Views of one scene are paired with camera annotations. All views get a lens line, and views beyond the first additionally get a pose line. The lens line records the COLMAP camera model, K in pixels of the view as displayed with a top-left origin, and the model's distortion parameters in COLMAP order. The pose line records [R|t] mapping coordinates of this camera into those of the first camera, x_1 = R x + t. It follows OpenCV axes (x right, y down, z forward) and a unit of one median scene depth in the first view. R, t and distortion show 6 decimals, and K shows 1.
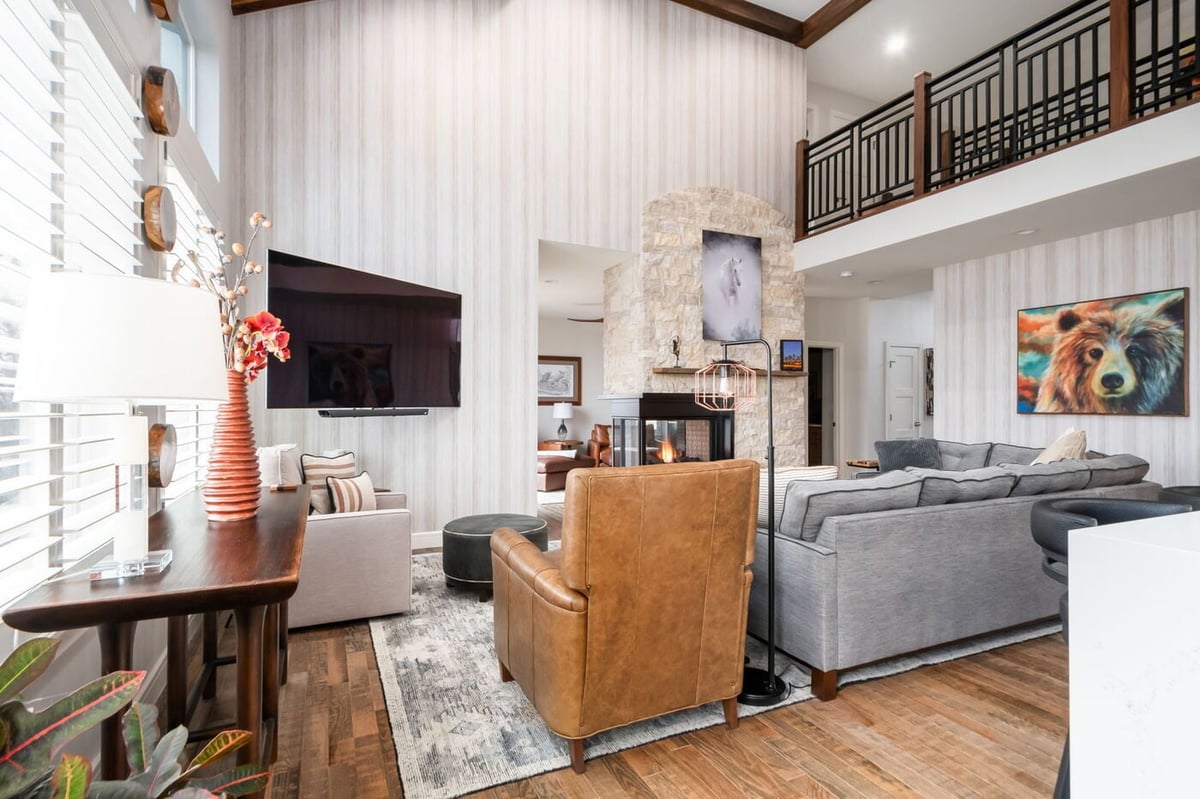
lens RADIAL K [[592.3, 0, 601.0], [0, 592.3, 403.0], [0, 0, 1]] dist [0.020506, -0.007743]
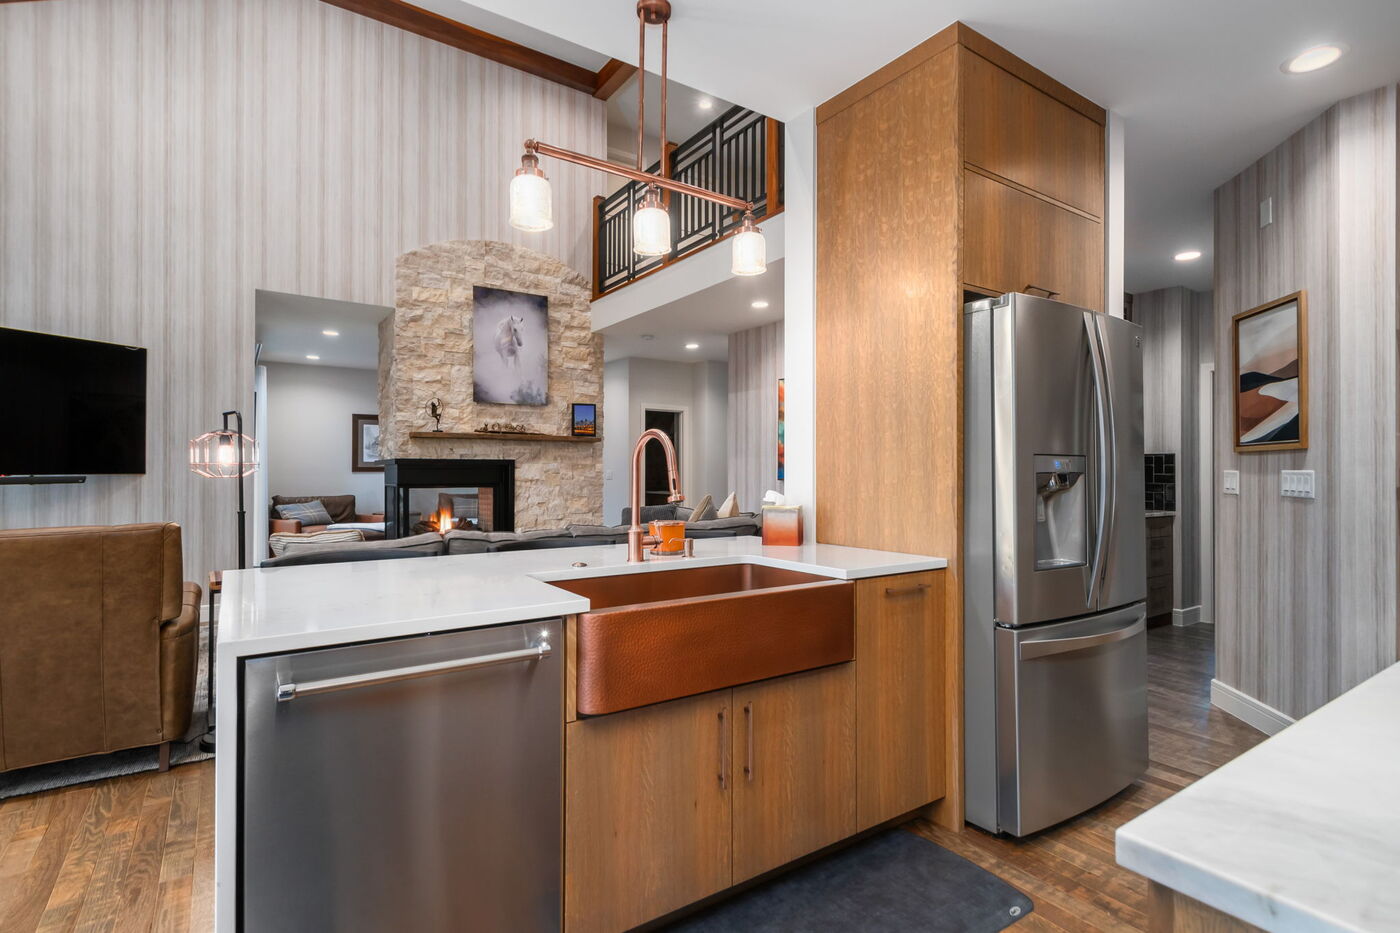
lens RADIAL K [[691.0, 0, 703.6], [0, 691.0, 470.7], [0, 0, 1]] dist [0.020506, -0.007743]
pose [[0.987869, 0.000099, 0.155292, 0.361884], [-0.000582, 0.999995, 0.003065, -0.001515], [-0.155291, -0.003118, 0.987864, -0.145290]]
